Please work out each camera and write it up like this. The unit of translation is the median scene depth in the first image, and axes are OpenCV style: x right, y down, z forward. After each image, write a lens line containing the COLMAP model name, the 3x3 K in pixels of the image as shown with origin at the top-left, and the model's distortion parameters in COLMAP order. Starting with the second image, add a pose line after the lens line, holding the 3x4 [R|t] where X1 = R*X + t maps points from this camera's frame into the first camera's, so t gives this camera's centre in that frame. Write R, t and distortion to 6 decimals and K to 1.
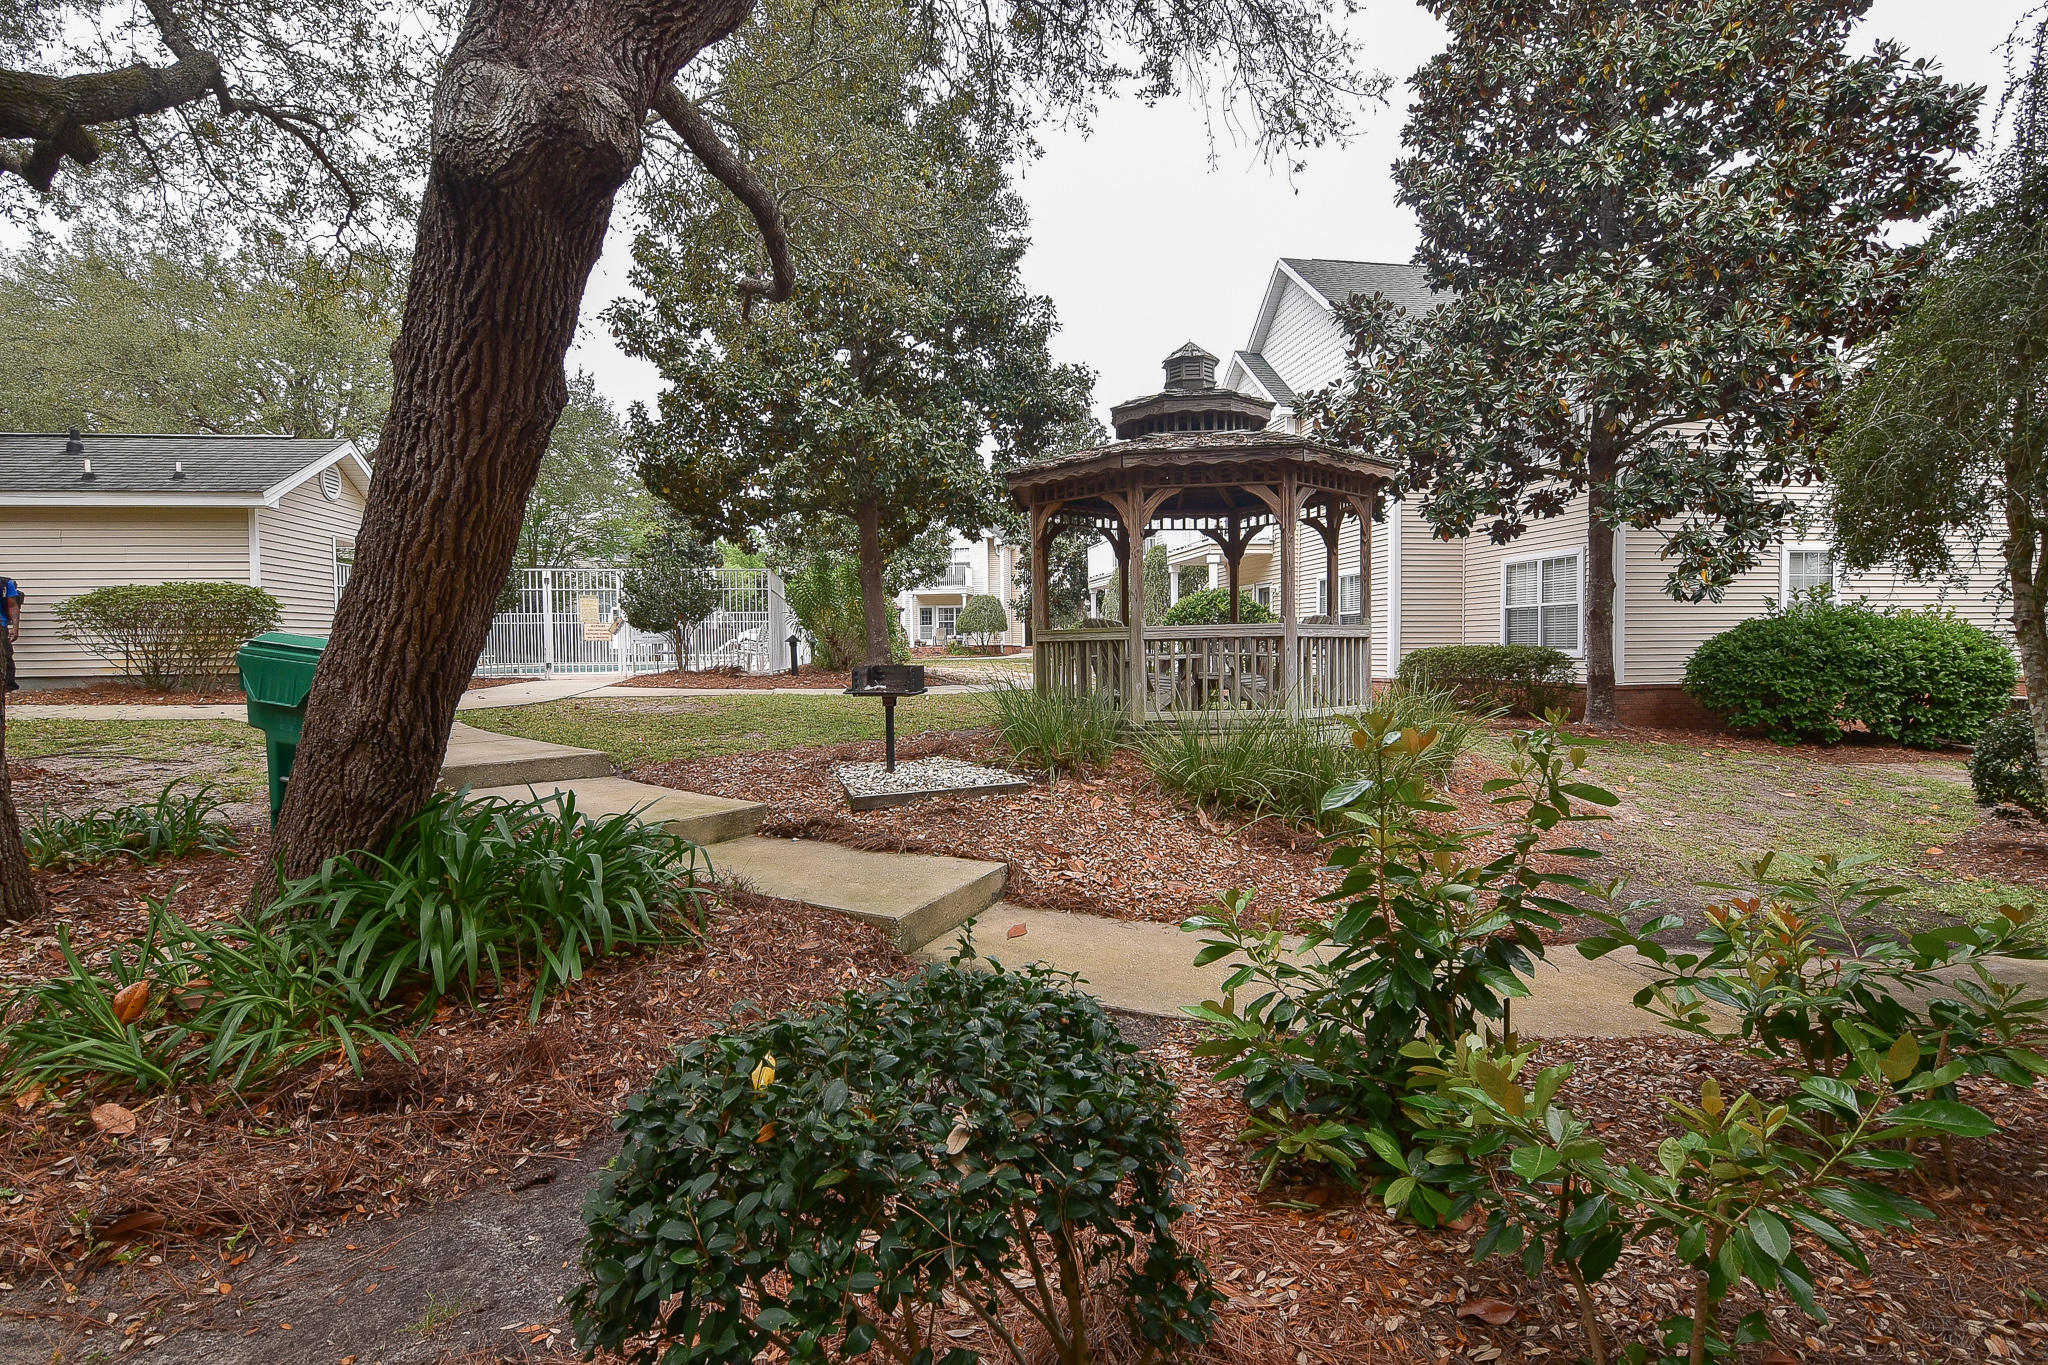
lens RADIAL K [[1010.3, 0, 1024.0], [0, 1010.3, 682.5], [0, 0, 1]] dist [-0.002995, -0.016067]
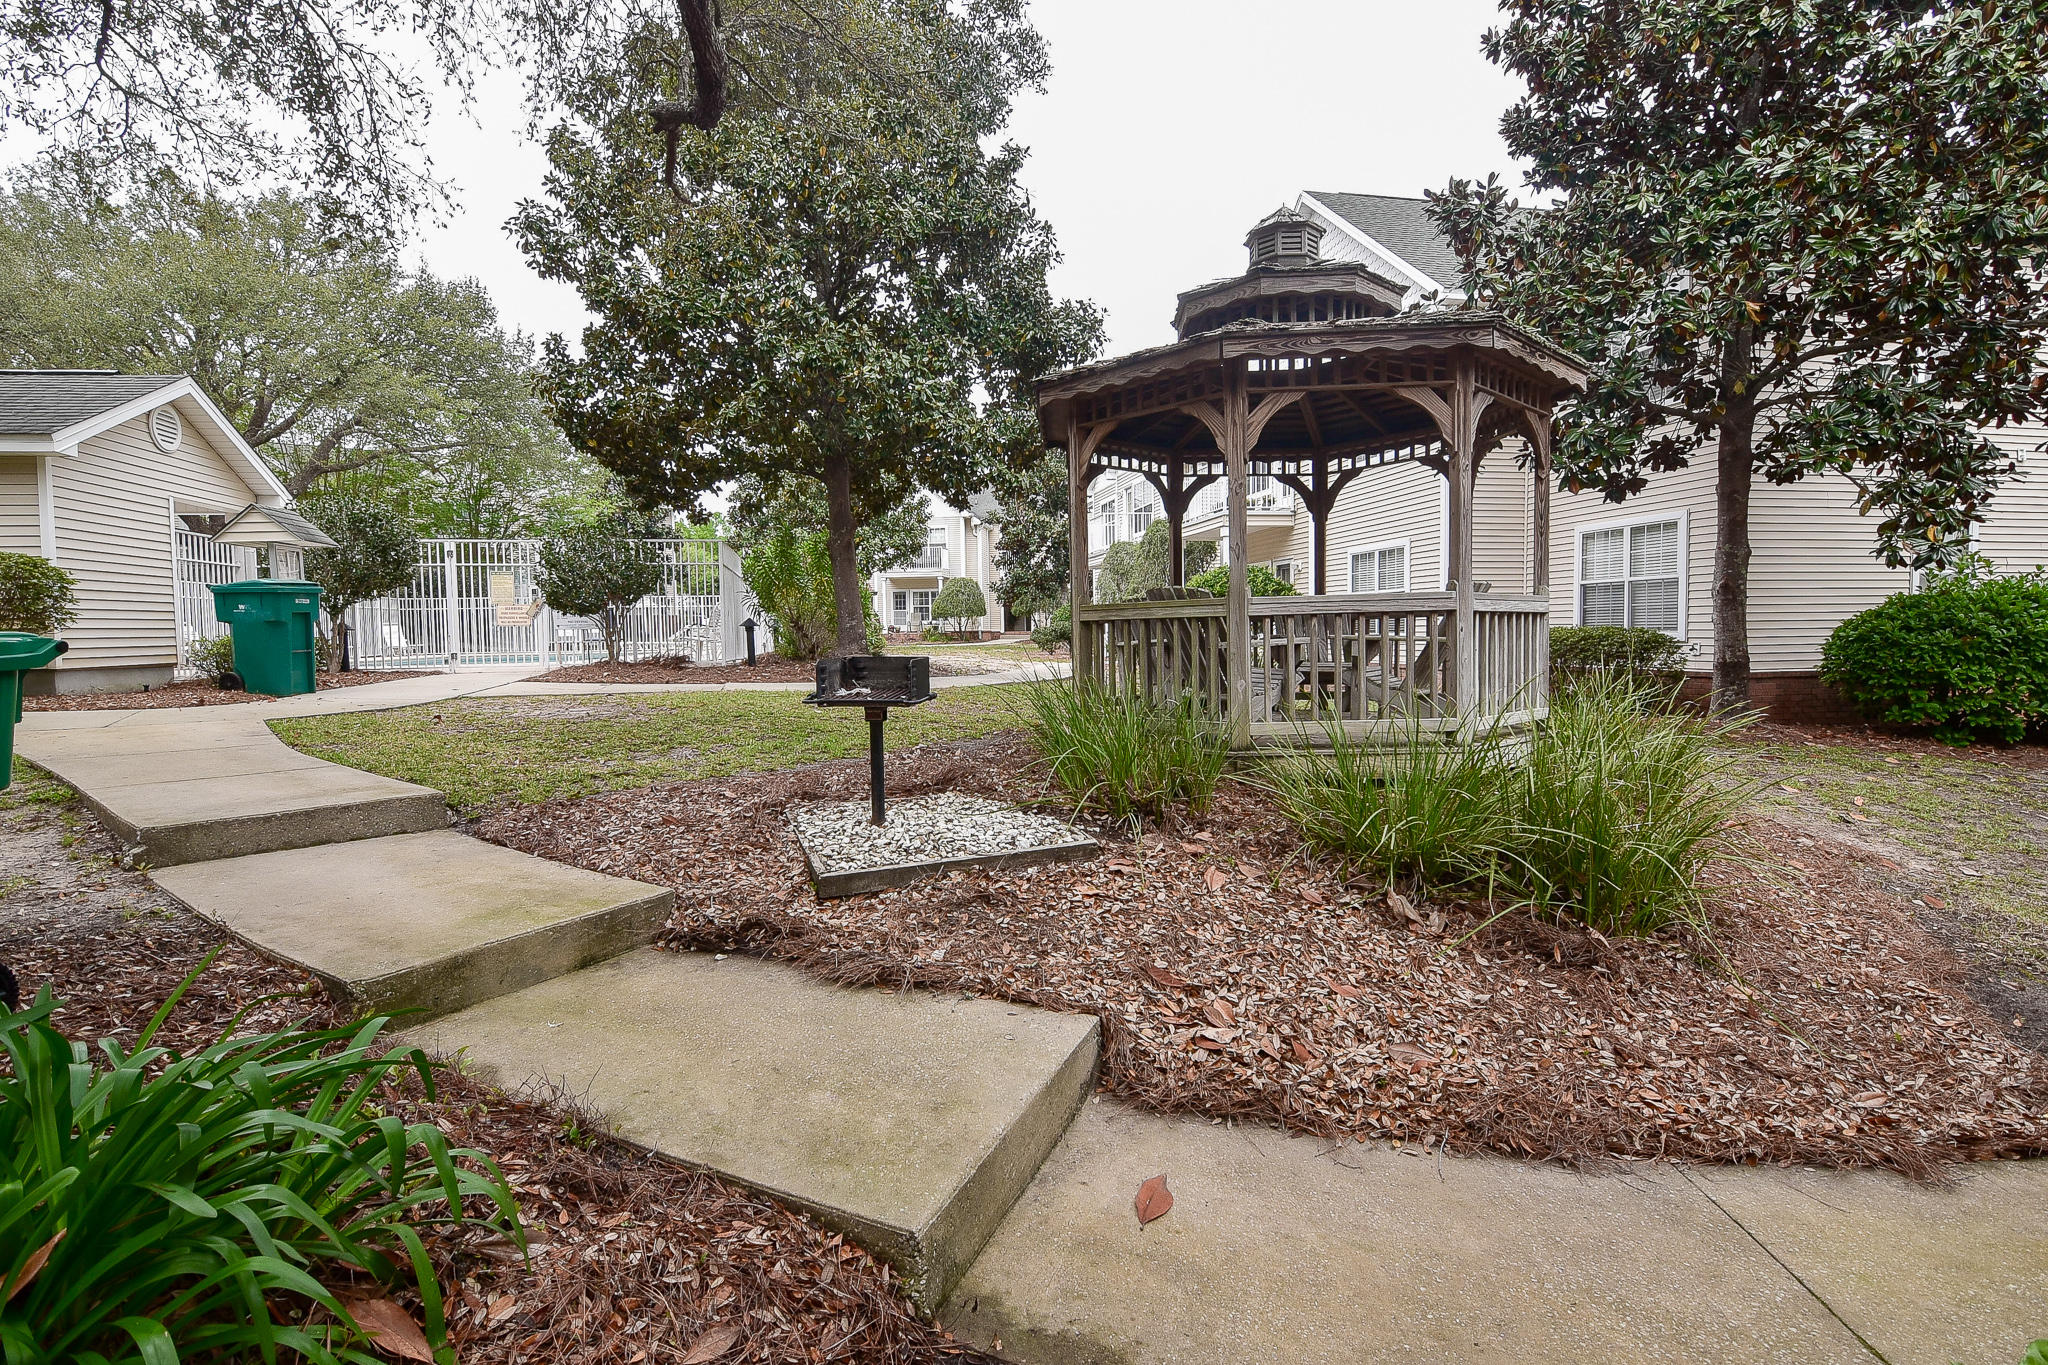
lens RADIAL K [[1010.3, 0, 1024.0], [0, 1010.3, 682.5], [0, 0, 1]] dist [-0.002995, -0.016067]
pose [[0.999579, -0.005940, 0.028400, -0.030016], [0.005549, 0.999889, 0.013840, -0.004770], [-0.028479, -0.013677, 0.999501, 0.186986]]
